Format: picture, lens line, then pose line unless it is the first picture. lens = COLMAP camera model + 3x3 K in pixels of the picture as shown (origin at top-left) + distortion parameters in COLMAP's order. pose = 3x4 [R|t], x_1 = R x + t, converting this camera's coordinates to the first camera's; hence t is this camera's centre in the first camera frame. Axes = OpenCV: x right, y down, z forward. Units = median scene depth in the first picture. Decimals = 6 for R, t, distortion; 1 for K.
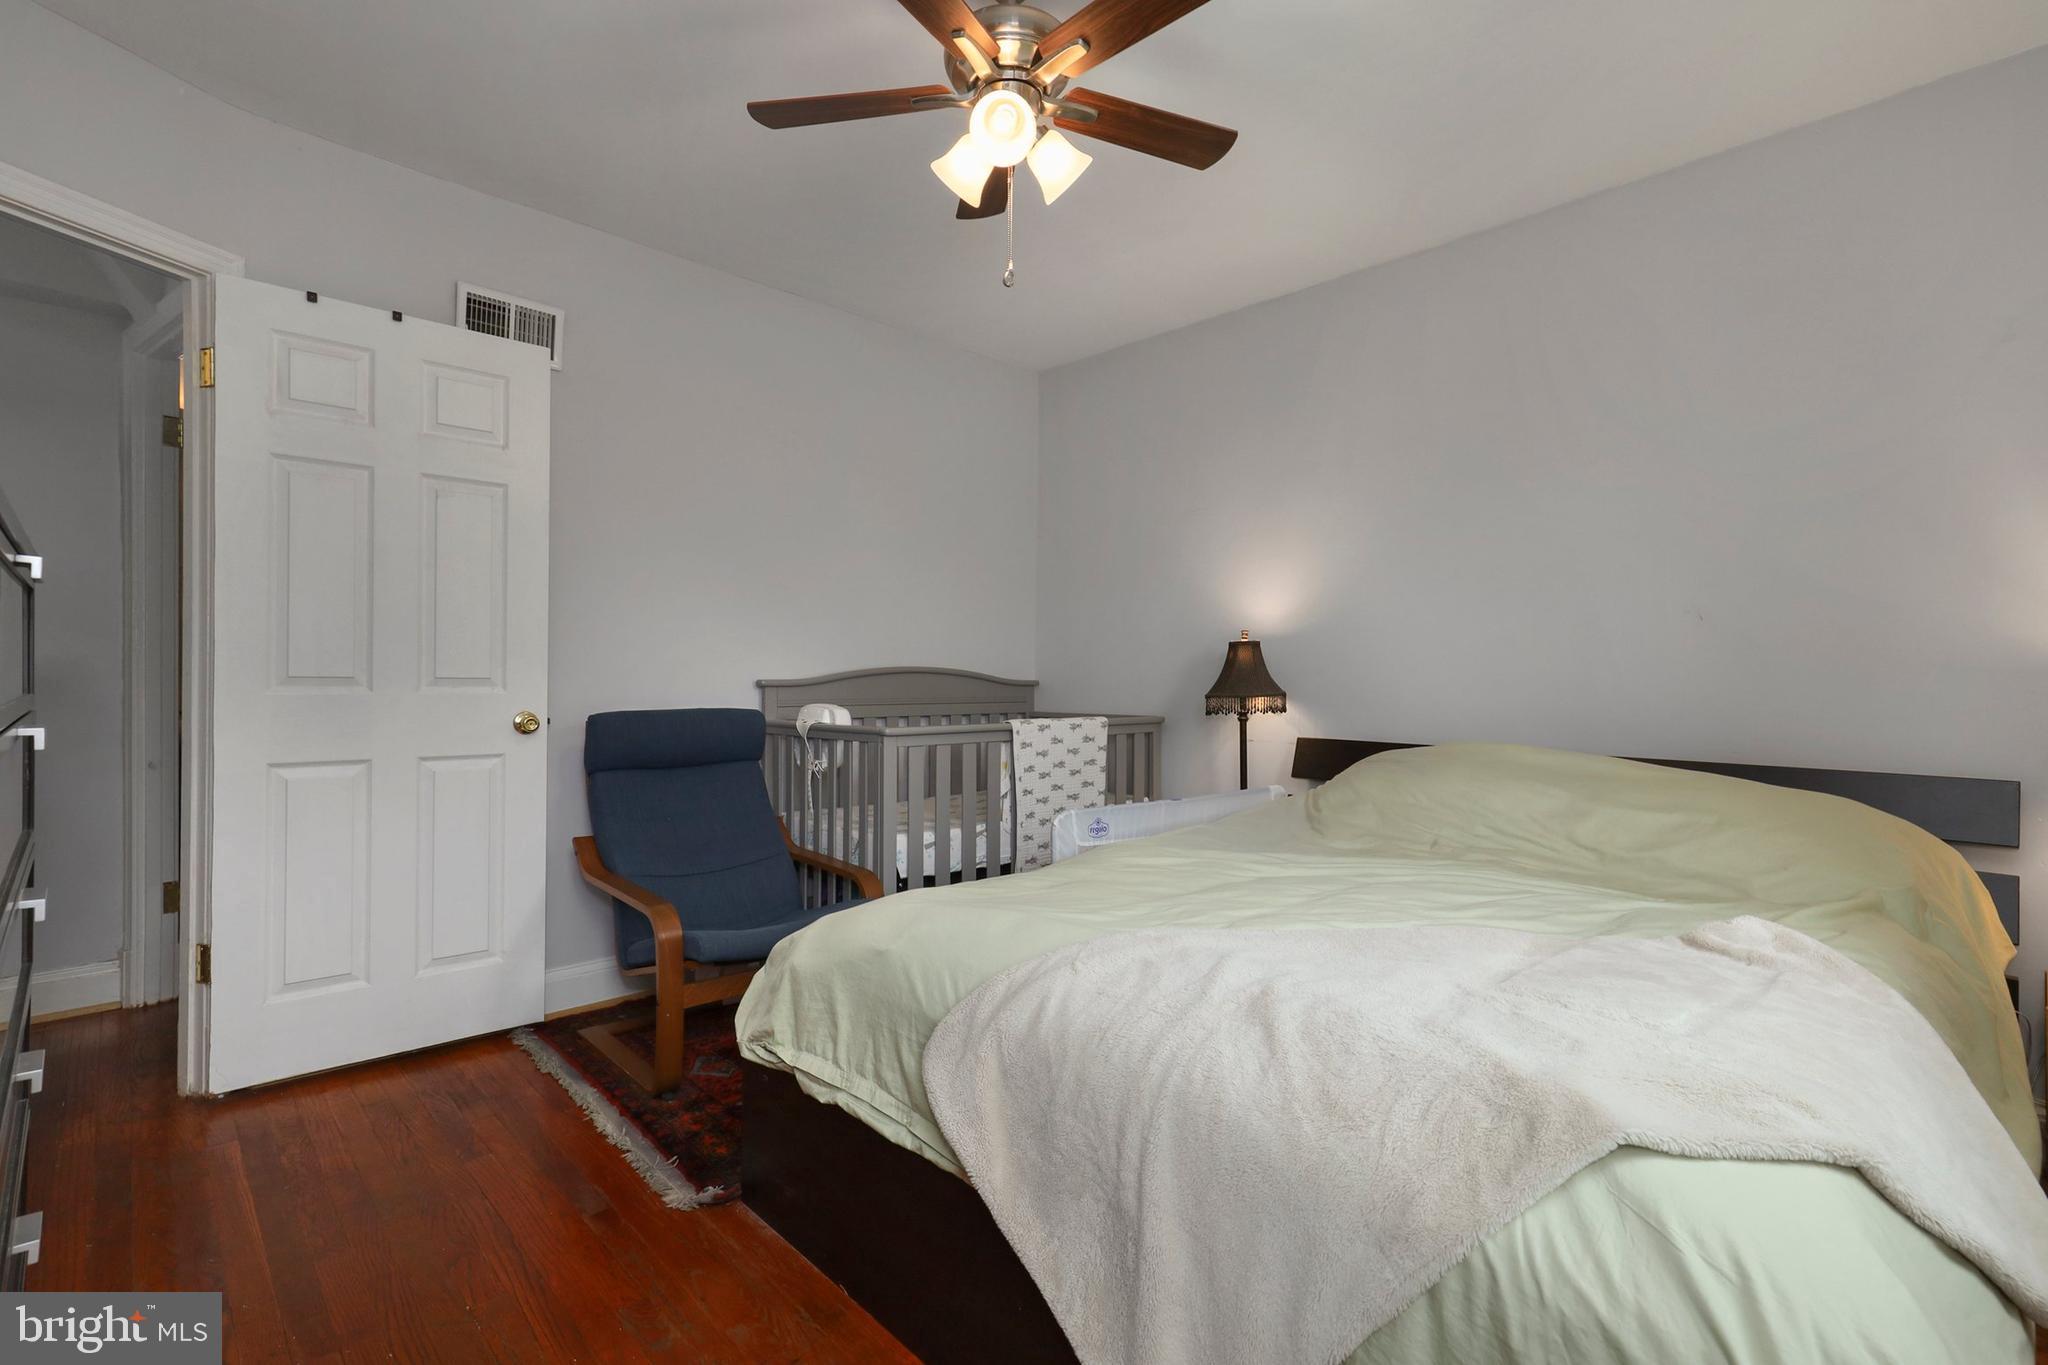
lens RADIAL K [[940.8, 0, 1036.1], [0, 940.8, 680.7], [0, 0, 1]] dist [-0.015486, 0.005744]
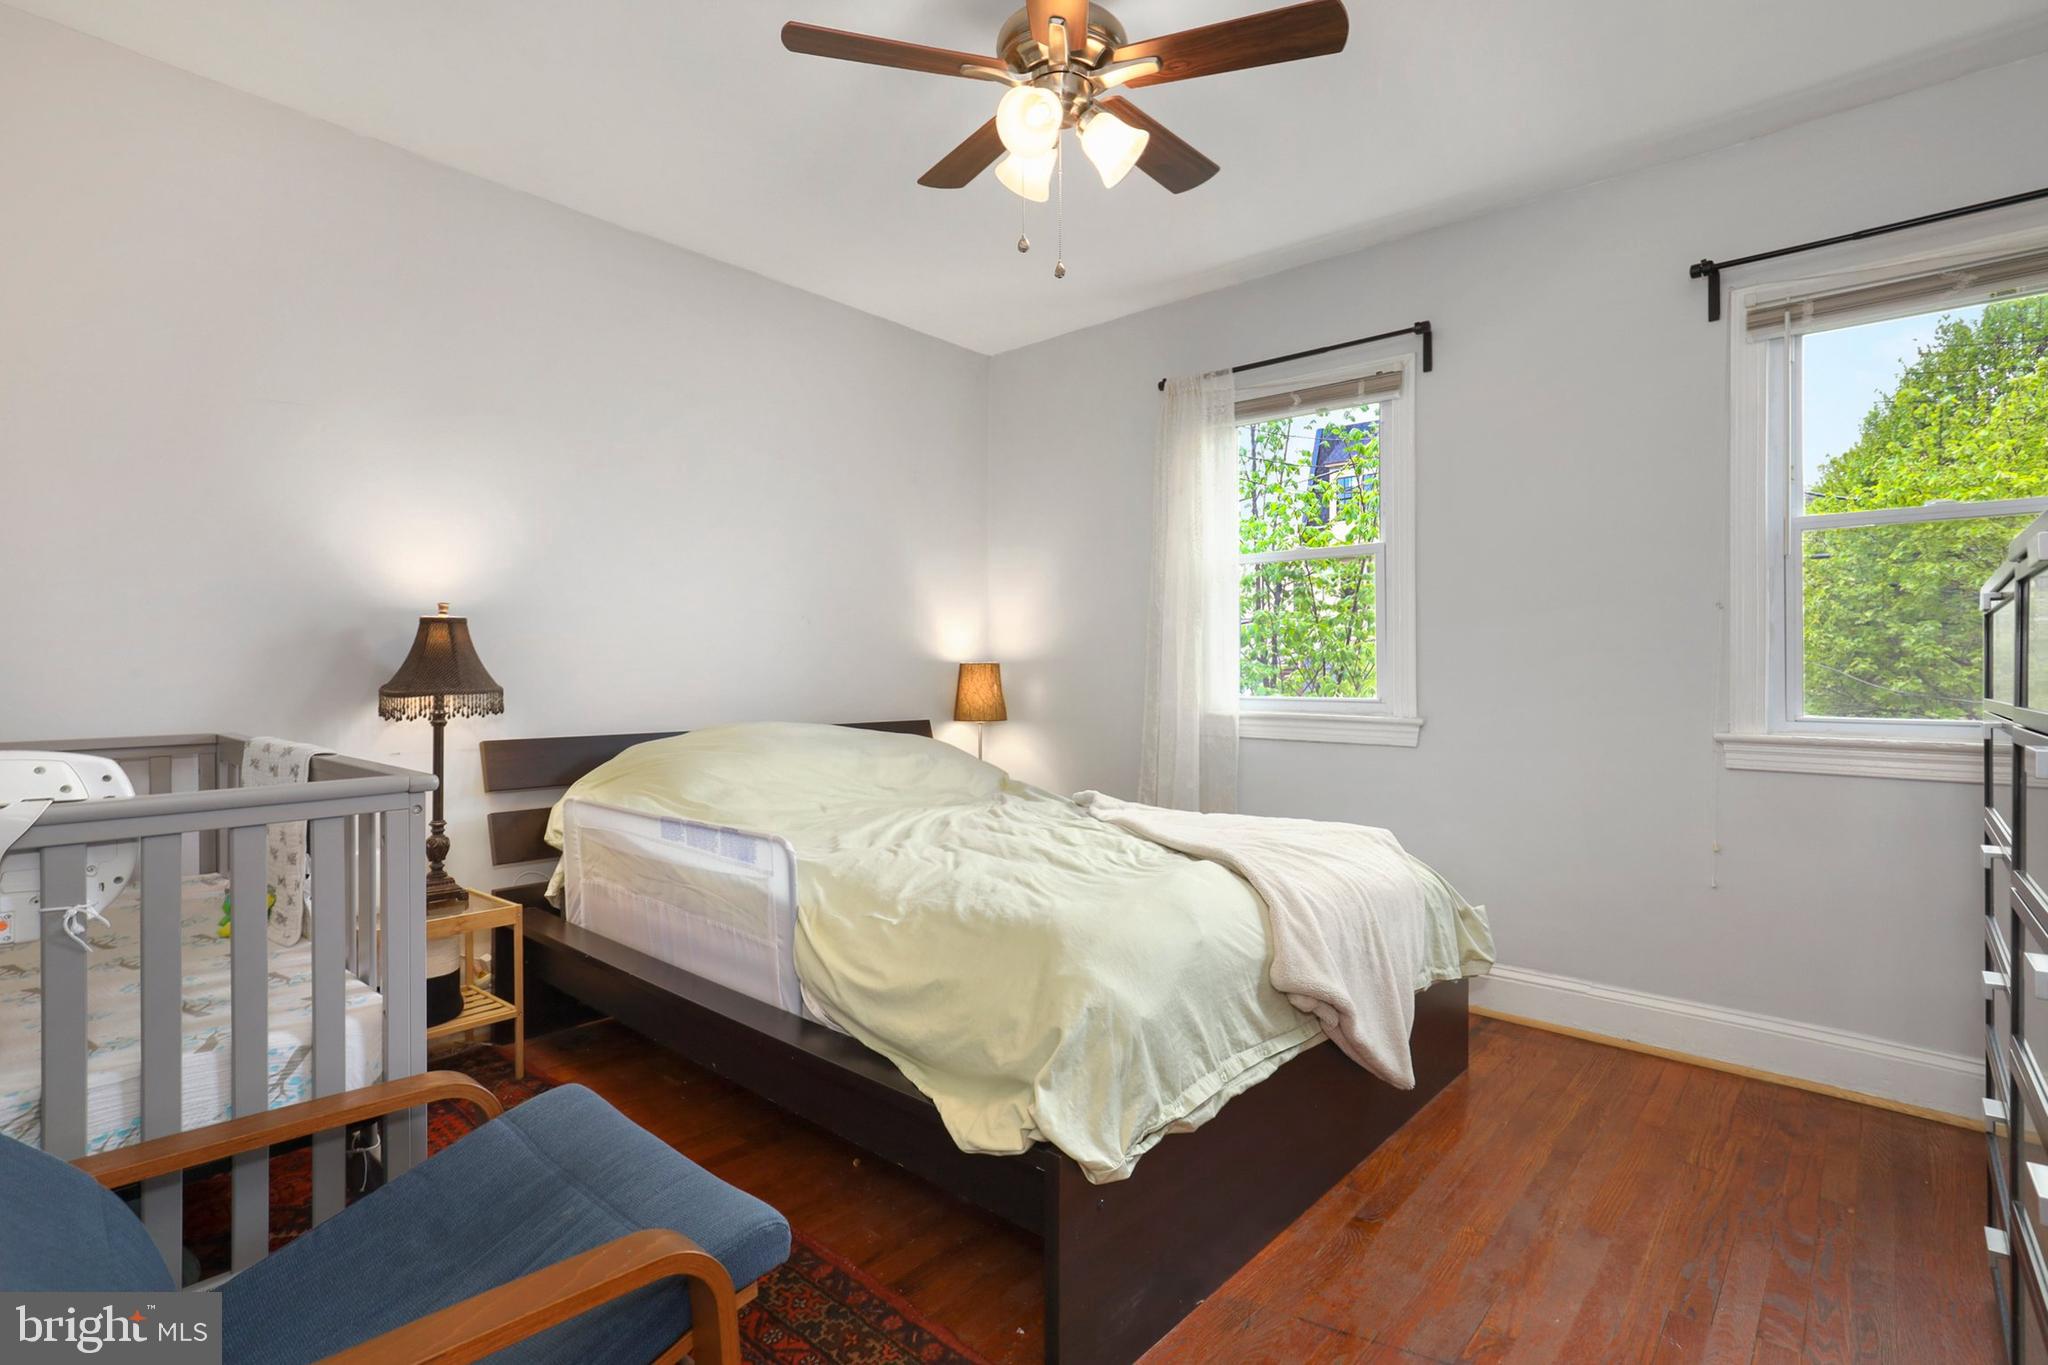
lens RADIAL K [[972.2, 0, 1042.2], [0, 972.2, 674.1], [0, 0, 1]] dist [-0.006554, 0.001382]
pose [[-0.095435, -0.005312, 0.995422, -0.575819], [-0.003073, 0.999983, 0.005041, -0.003665], [-0.995431, -0.002578, -0.095449, 0.611740]]
